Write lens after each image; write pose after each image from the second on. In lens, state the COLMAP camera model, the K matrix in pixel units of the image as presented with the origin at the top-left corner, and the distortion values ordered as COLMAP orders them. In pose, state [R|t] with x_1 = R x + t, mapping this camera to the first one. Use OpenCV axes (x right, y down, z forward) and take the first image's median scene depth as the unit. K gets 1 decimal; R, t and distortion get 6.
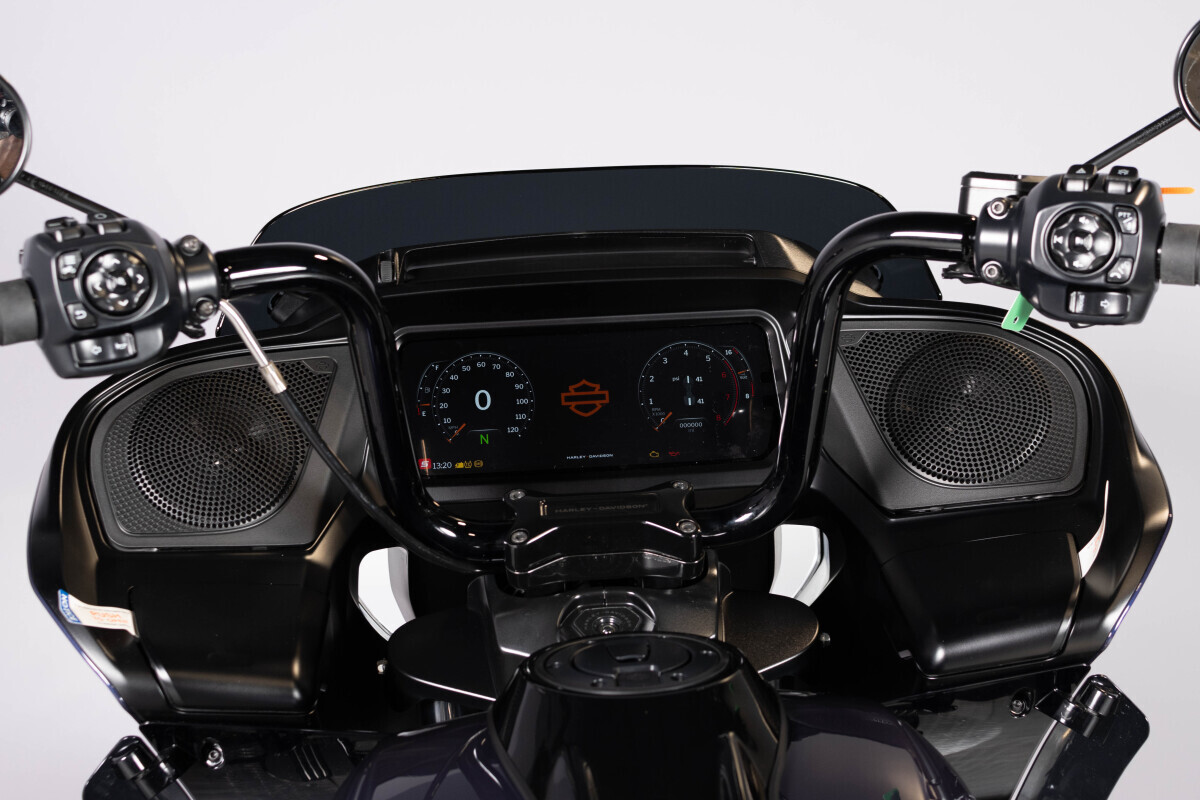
lens RADIAL K [[1797.8, 0, 601.0], [0, 1797.8, 400.0], [0, 0, 1]] dist [-0.003046, 0.000000]
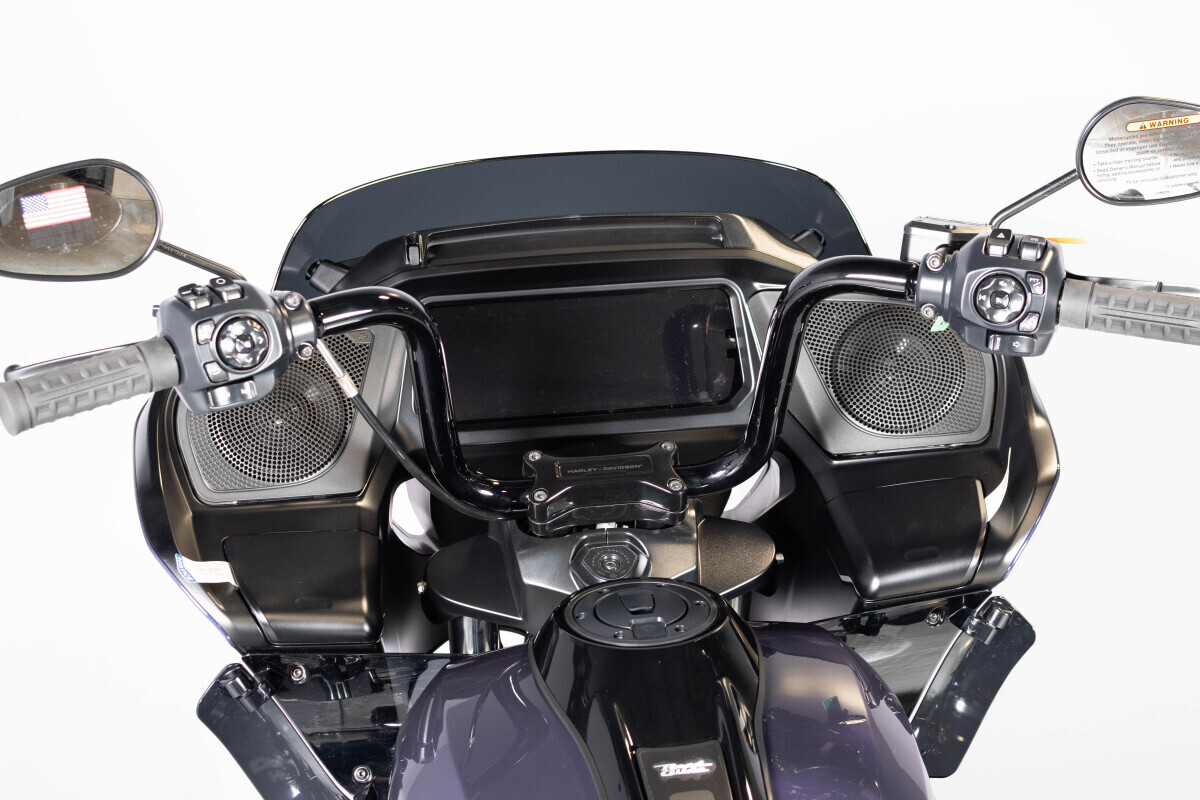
lens RADIAL K [[1797.8, 0, 598.9], [0, 1797.8, 399.7], [0, 0, 1]] dist [-0.003046, 0.000000]
pose [[0.997994, -0.010396, 0.062457, -0.081811], [0.000698, 0.988175, 0.153327, -0.178709], [-0.063312, -0.152976, 0.986200, -0.211614]]
